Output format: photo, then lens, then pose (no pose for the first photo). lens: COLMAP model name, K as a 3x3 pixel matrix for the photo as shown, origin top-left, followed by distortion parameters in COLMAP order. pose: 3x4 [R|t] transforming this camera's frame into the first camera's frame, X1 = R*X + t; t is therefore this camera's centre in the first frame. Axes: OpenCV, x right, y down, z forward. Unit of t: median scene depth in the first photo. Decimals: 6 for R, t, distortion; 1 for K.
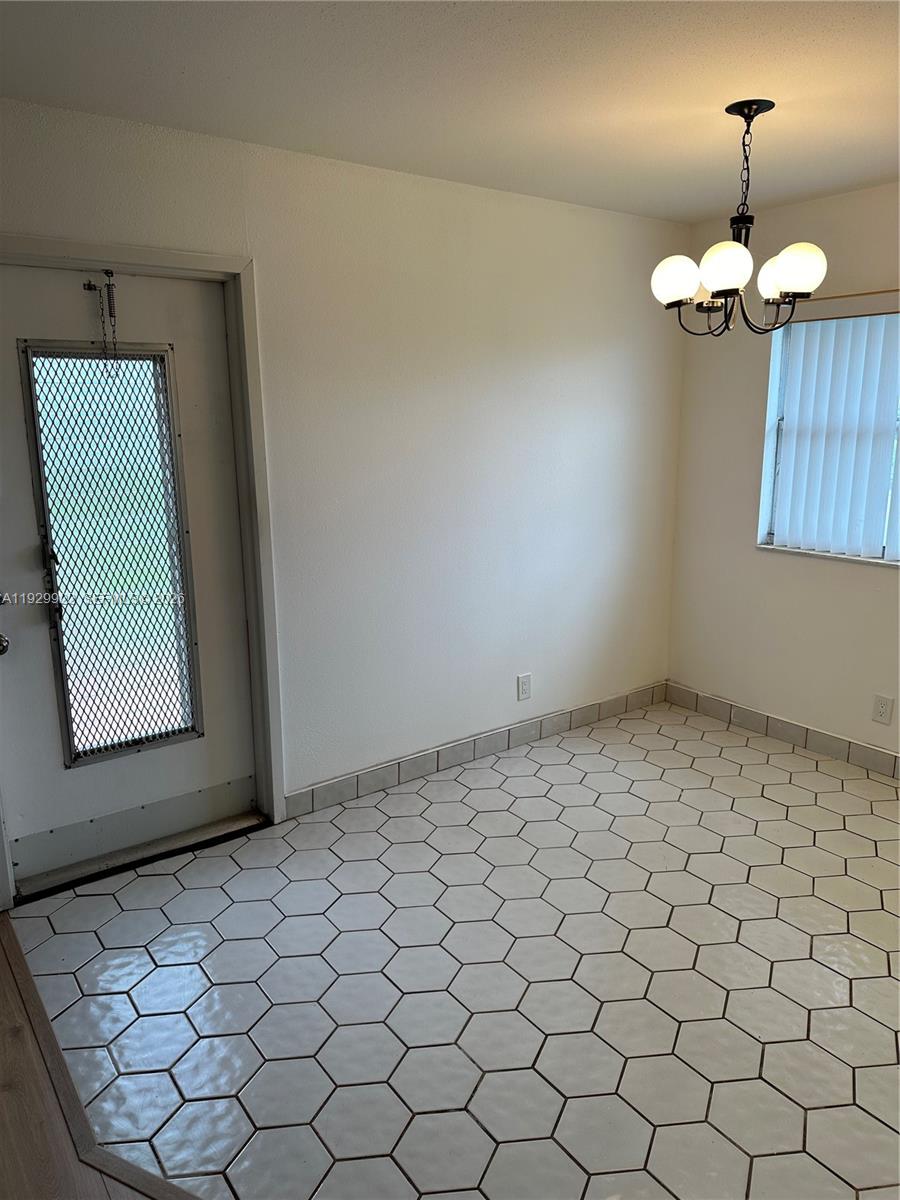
lens RADIAL K [[854.6, 0, 448.3], [0, 854.6, 593.9], [0, 0, 1]] dist [0.210337, -0.228890]
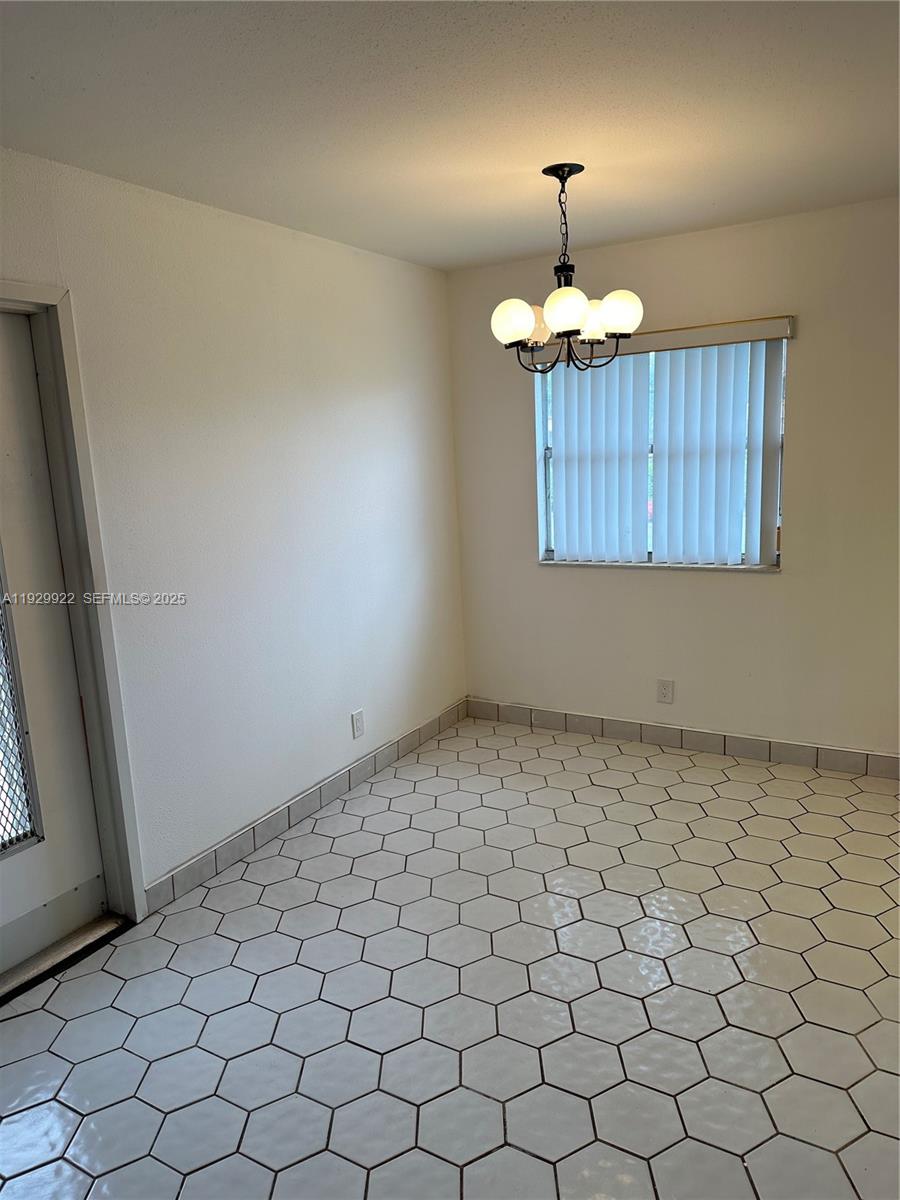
lens RADIAL K [[854.6, 0, 448.3], [0, 854.6, 593.9], [0, 0, 1]] dist [0.210337, -0.228890]
pose [[0.927038, -0.106515, 0.359519, -0.189734], [0.122776, 0.992176, -0.022631, -0.005645], [-0.354296, 0.065120, 0.932863, 0.036115]]
